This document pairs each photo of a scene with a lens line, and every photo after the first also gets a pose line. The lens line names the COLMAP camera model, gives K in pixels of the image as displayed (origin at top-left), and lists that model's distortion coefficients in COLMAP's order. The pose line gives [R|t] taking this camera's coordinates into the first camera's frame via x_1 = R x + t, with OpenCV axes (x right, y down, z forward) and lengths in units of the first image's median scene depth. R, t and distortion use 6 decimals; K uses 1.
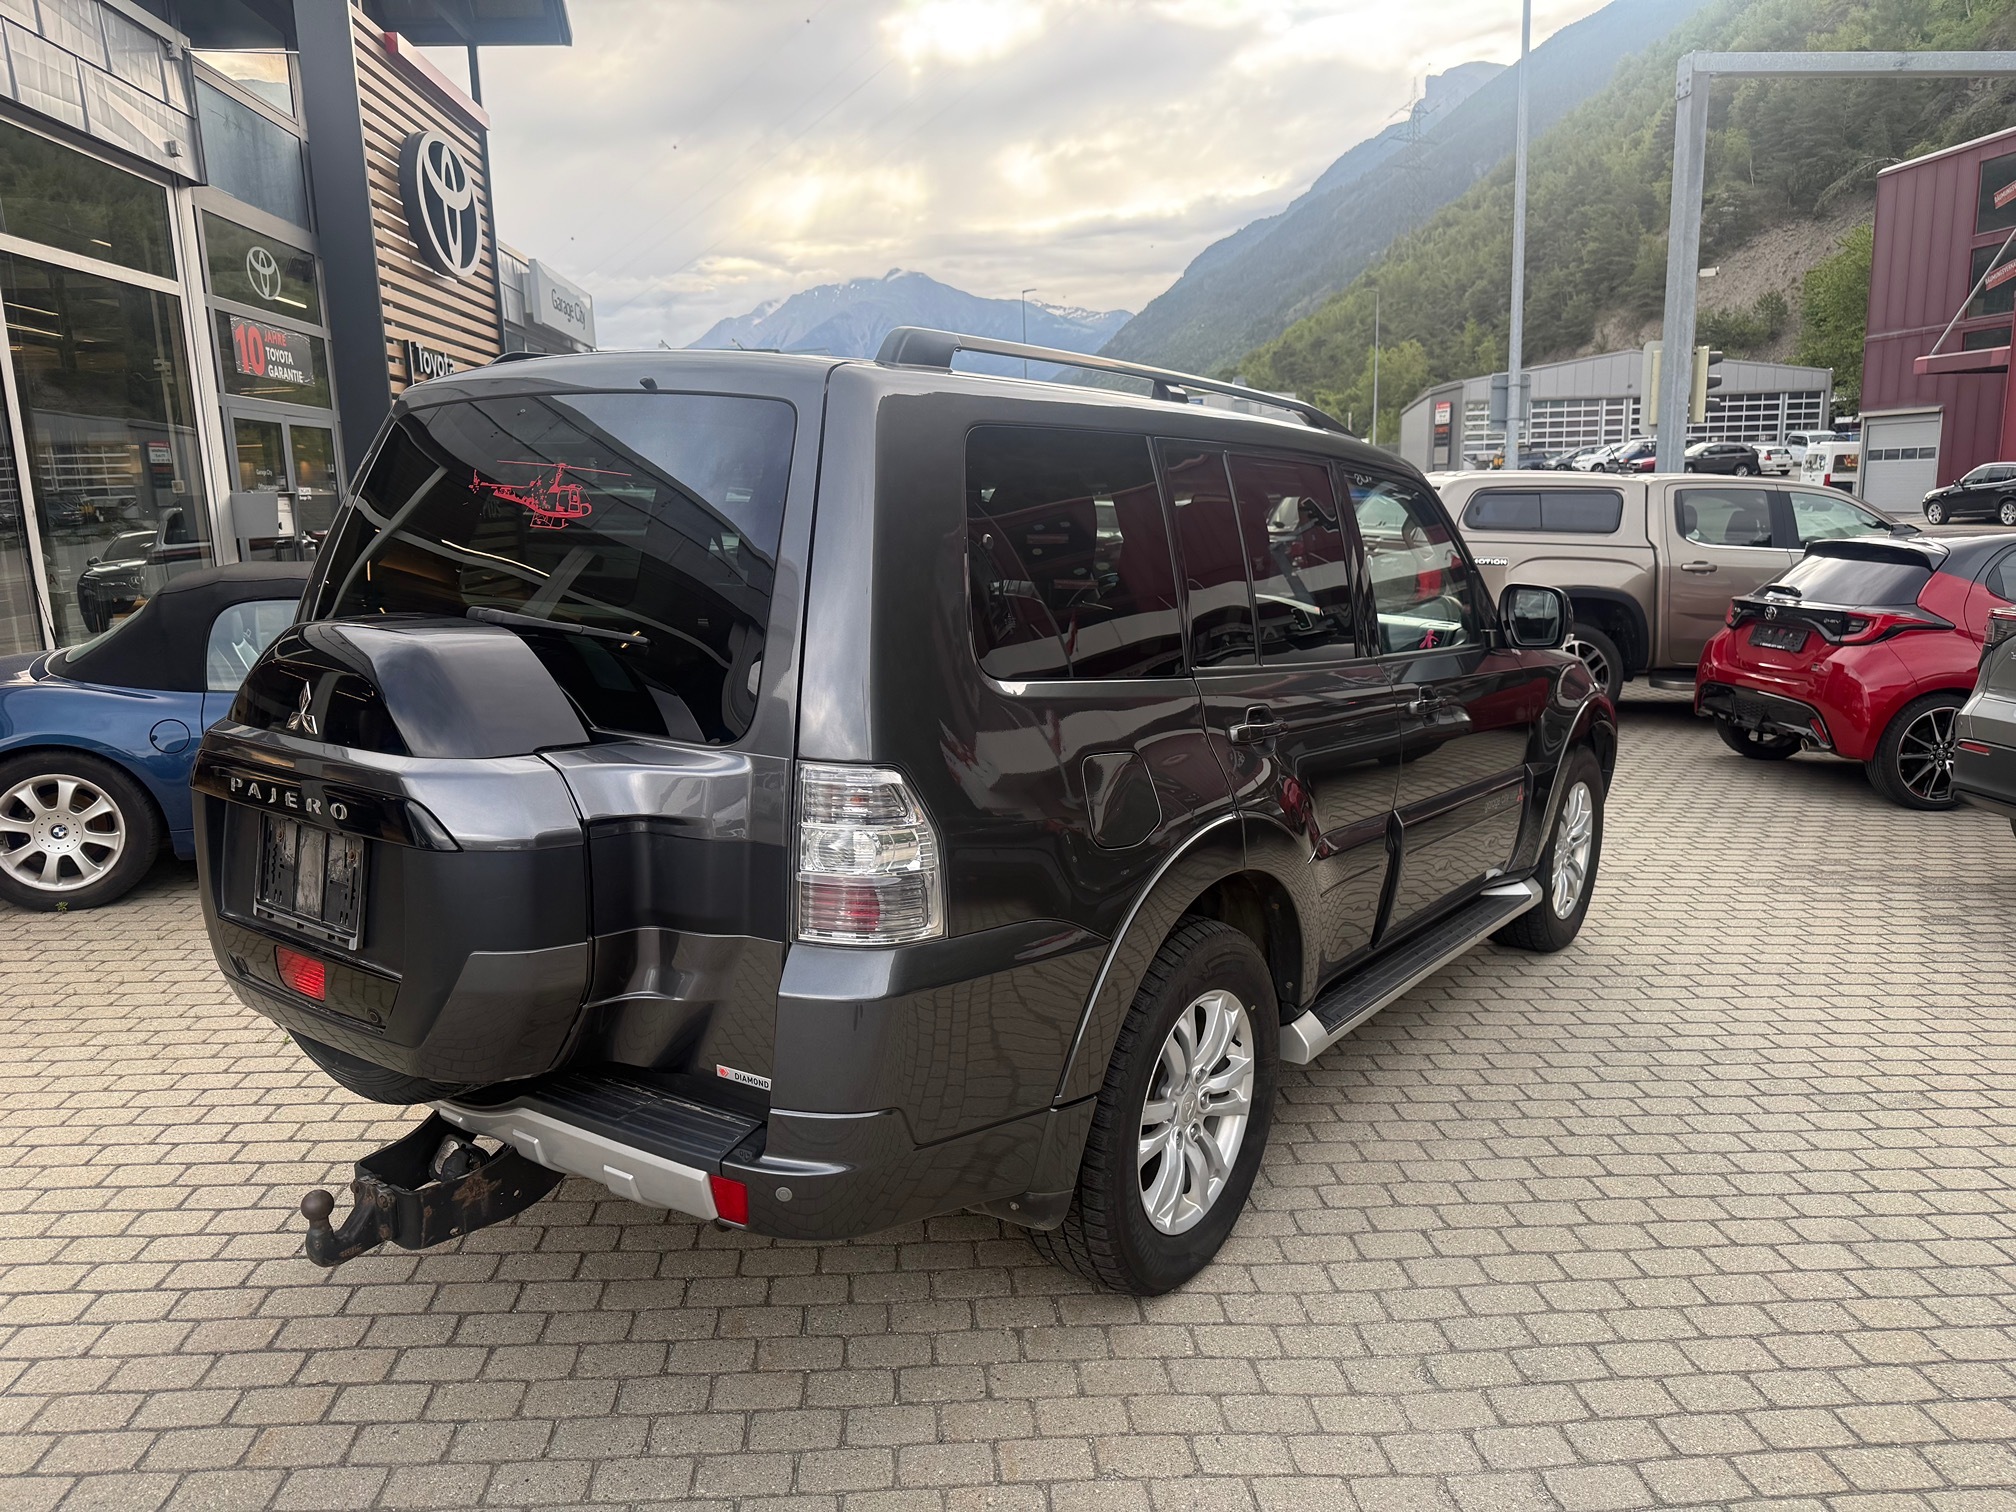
lens RADIAL K [[1431.1, 0, 1008.0], [0, 1431.1, 756.0], [0, 0, 1]] dist [-0.005797, -0.010718]
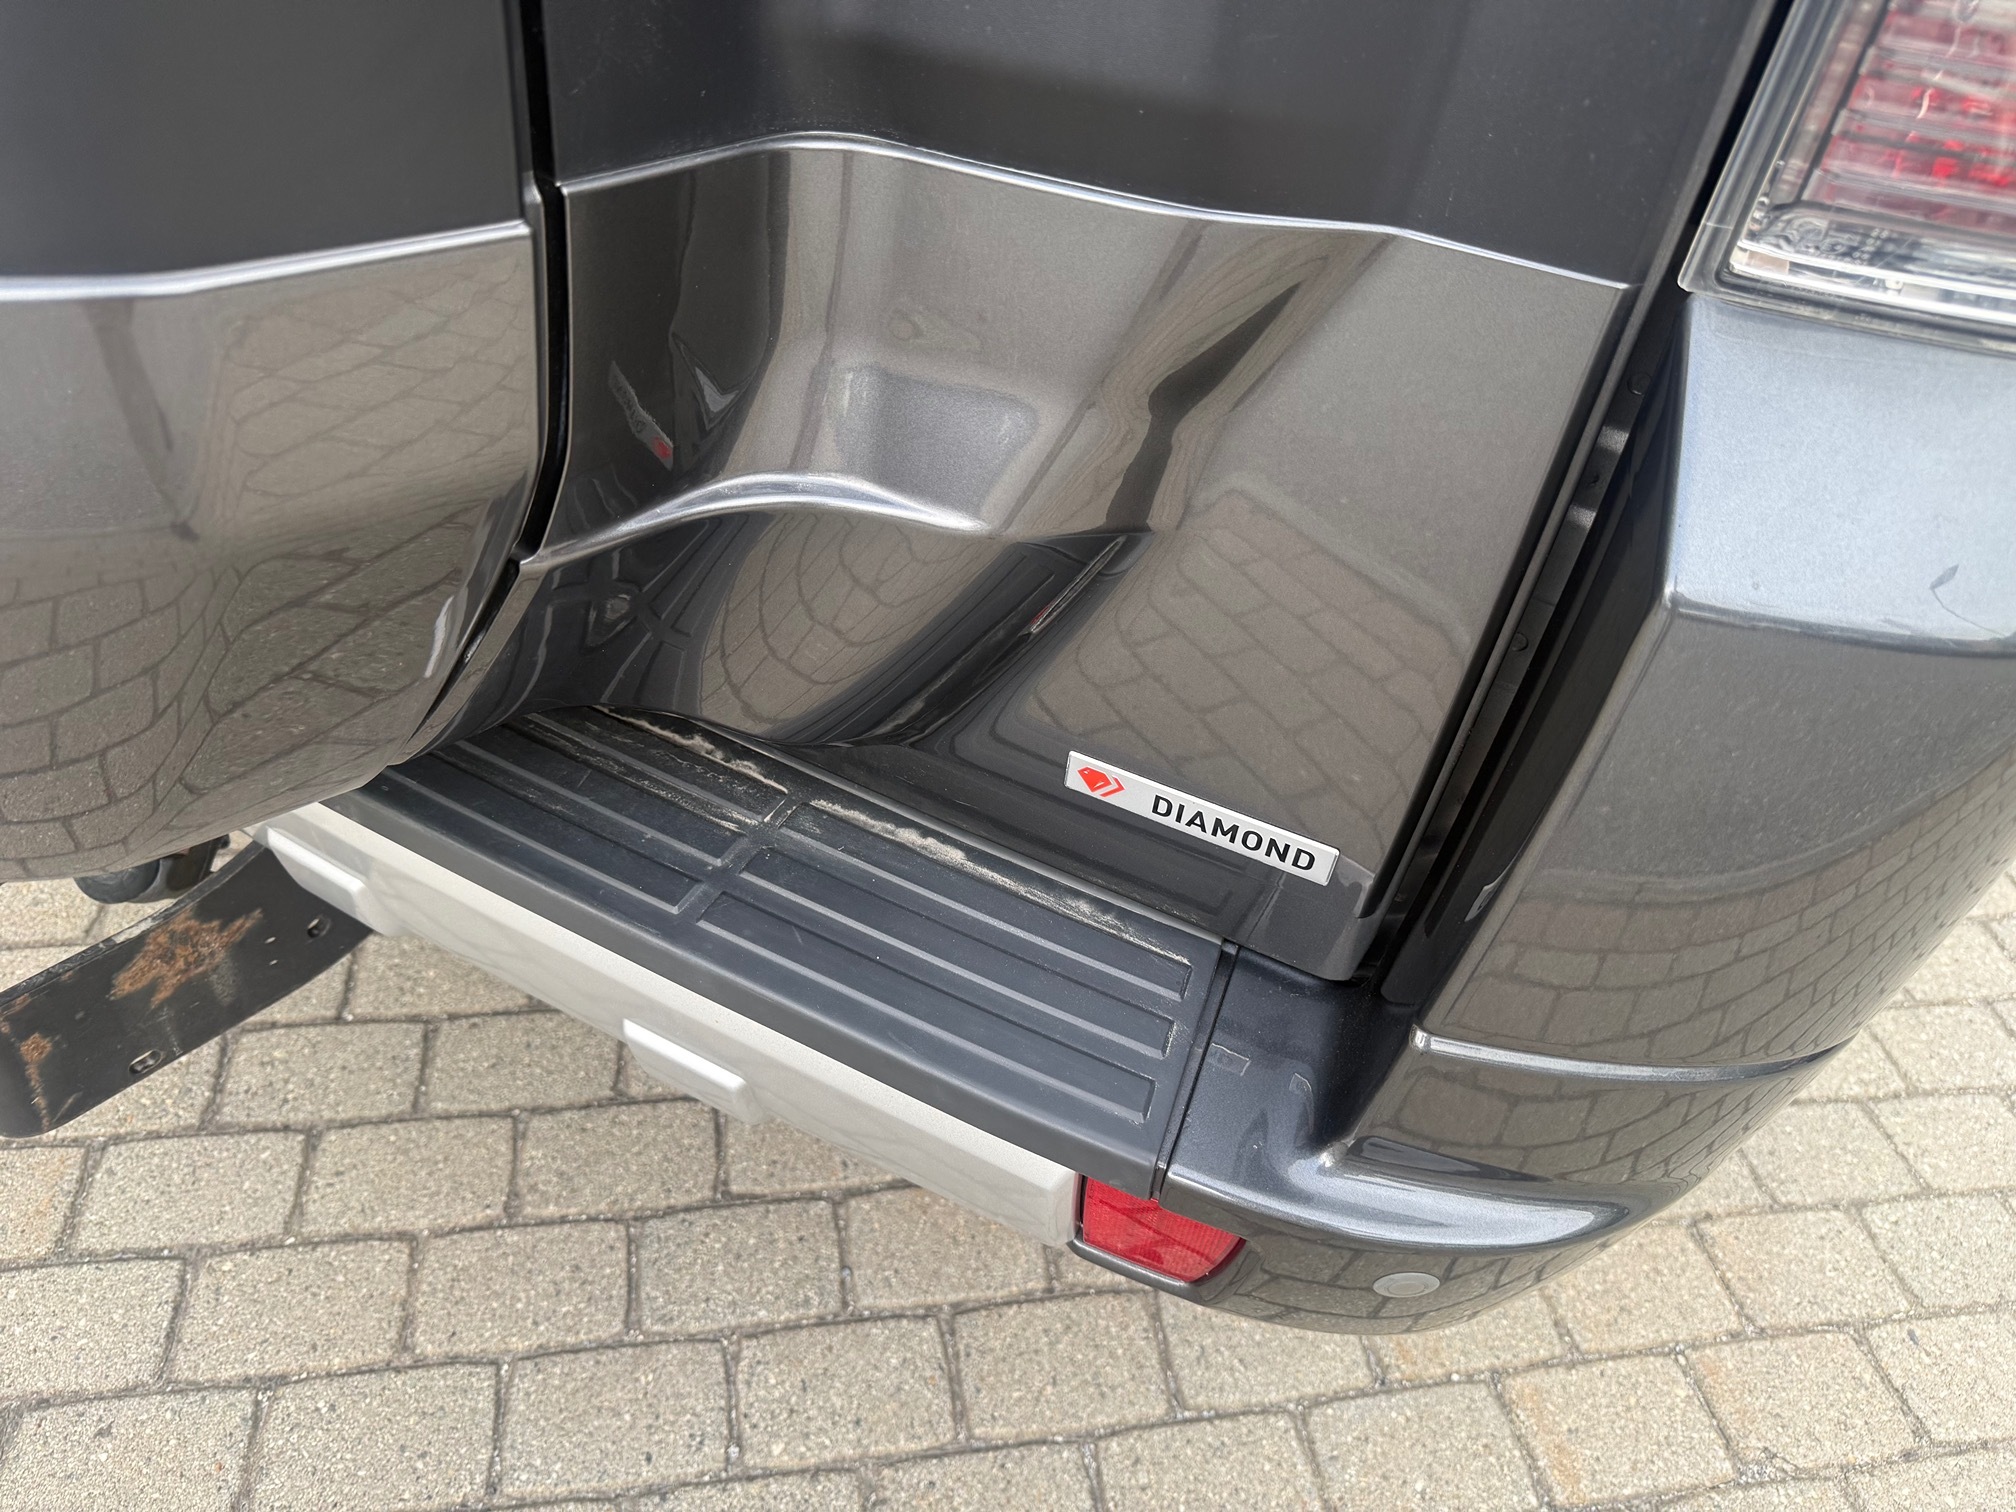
lens RADIAL K [[1431.1, 0, 1008.0], [0, 1431.1, 756.0], [0, 0, 1]] dist [-0.005797, -0.010718]
pose [[0.990625, 0.001316, 0.136603, -0.223805], [-0.069073, 0.867539, 0.492549, 0.084920], [-0.117861, -0.497367, 0.859497, 0.702045]]
